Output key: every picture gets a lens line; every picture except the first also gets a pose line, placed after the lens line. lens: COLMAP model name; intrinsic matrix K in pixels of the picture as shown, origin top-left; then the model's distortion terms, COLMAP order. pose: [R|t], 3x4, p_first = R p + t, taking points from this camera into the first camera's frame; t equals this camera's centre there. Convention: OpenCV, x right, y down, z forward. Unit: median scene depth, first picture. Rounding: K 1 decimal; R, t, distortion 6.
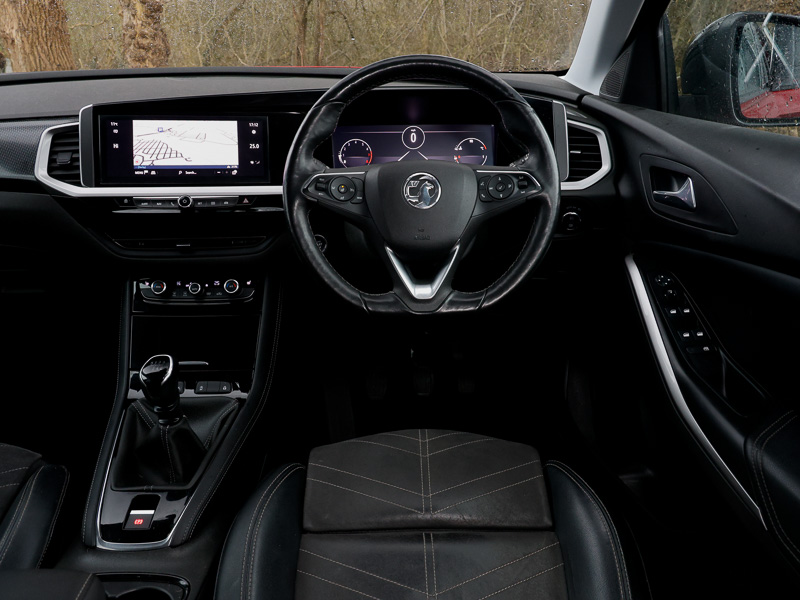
lens RADIAL K [[636.3, 0, 400.0], [0, 636.3, 300.0], [0, 0, 1]] dist [0.026748, -0.011325]
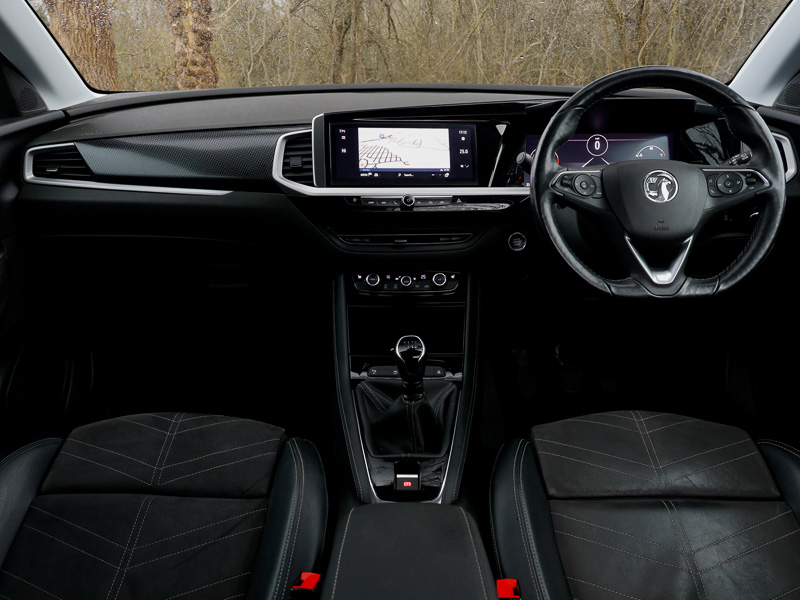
lens RADIAL K [[636.3, 0, 400.0], [0, 636.3, 300.0], [0, 0, 1]] dist [0.026748, -0.011325]
pose [[0.999896, 0.006547, -0.012886, -0.332369], [-0.007062, 0.999162, -0.040309, 0.060586], [0.012612, 0.040396, 0.999104, -0.087234]]
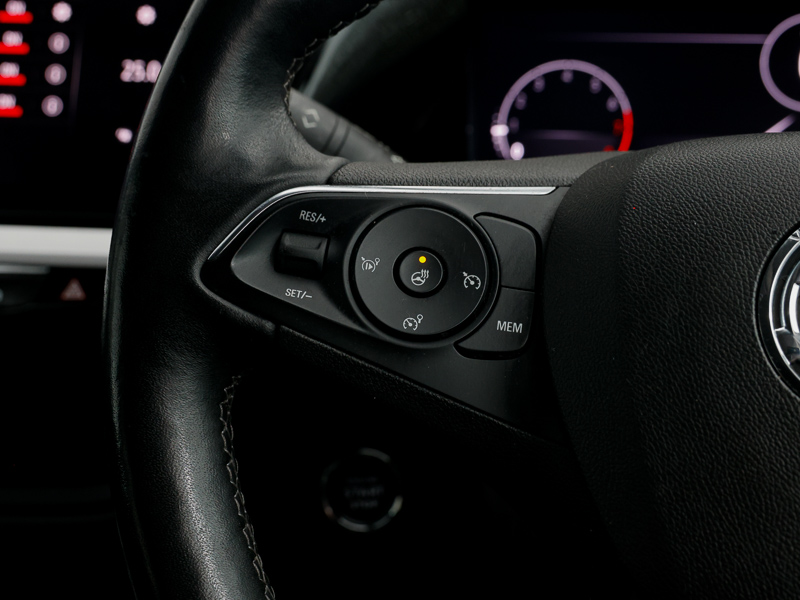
lens RADIAL K [[1465.8, 0, 400.0], [0, 1465.8, 300.0], [0, 0, 1]] dist [0.037037, 0.105986]
pose [[0.974382, 0.059465, -0.216897, -0.004741], [-0.087967, 0.988348, -0.124214, -0.096313], [0.206983, 0.140111, 0.968260, 0.504058]]
